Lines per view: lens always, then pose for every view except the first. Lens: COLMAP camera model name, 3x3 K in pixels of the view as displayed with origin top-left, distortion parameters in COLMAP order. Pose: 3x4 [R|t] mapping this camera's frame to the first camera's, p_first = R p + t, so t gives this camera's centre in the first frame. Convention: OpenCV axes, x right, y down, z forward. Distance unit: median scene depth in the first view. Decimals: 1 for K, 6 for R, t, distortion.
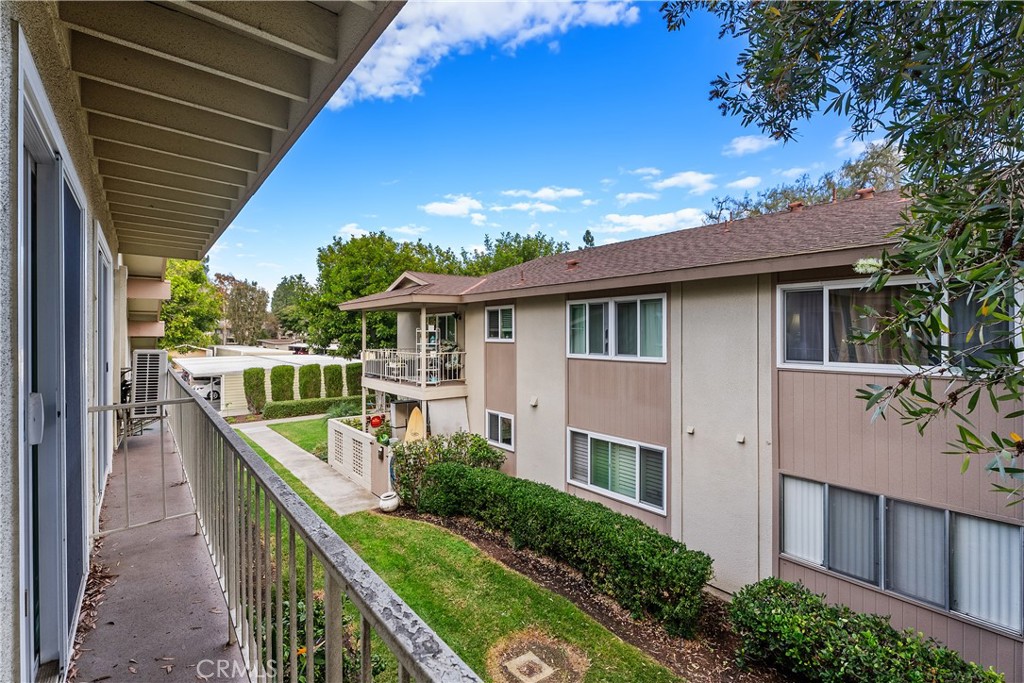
lens RADIAL K [[455.7, 0, 521.7], [0, 455.7, 338.4], [0, 0, 1]] dist [-0.001908, -0.000076]
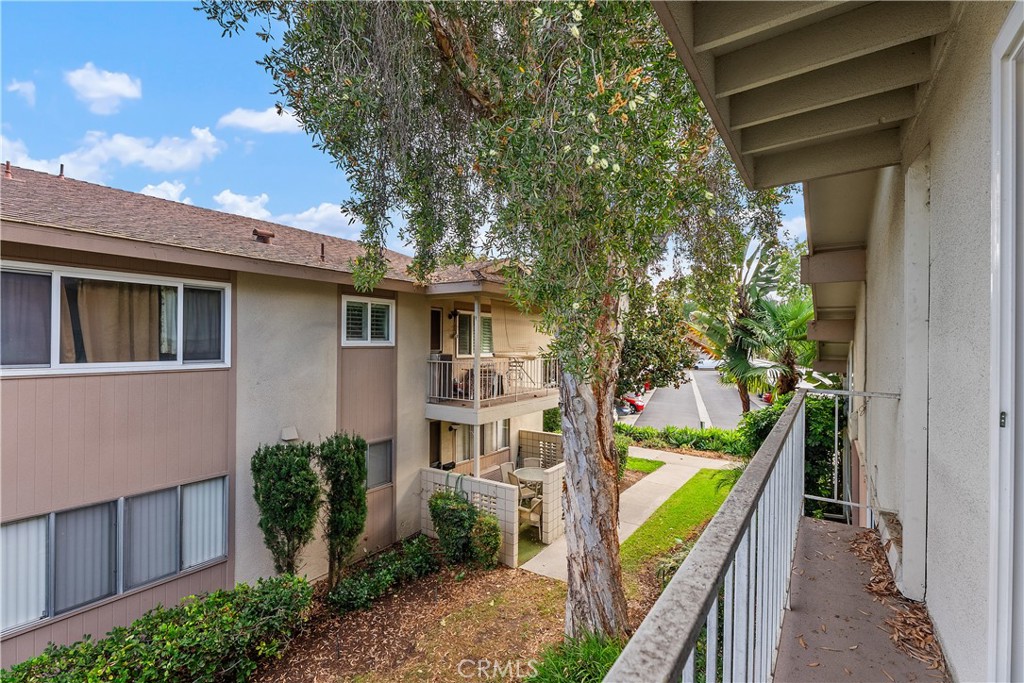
lens RADIAL K [[455.7, 0, 518.5], [0, 455.7, 340.2], [0, 0, 1]] dist [-0.001908, -0.000076]
pose [[-0.263436, -0.011056, 0.964613, -0.359894], [-0.007215, 0.999929, 0.009490, -0.005737], [-0.964650, -0.004459, -0.263497, 0.438253]]
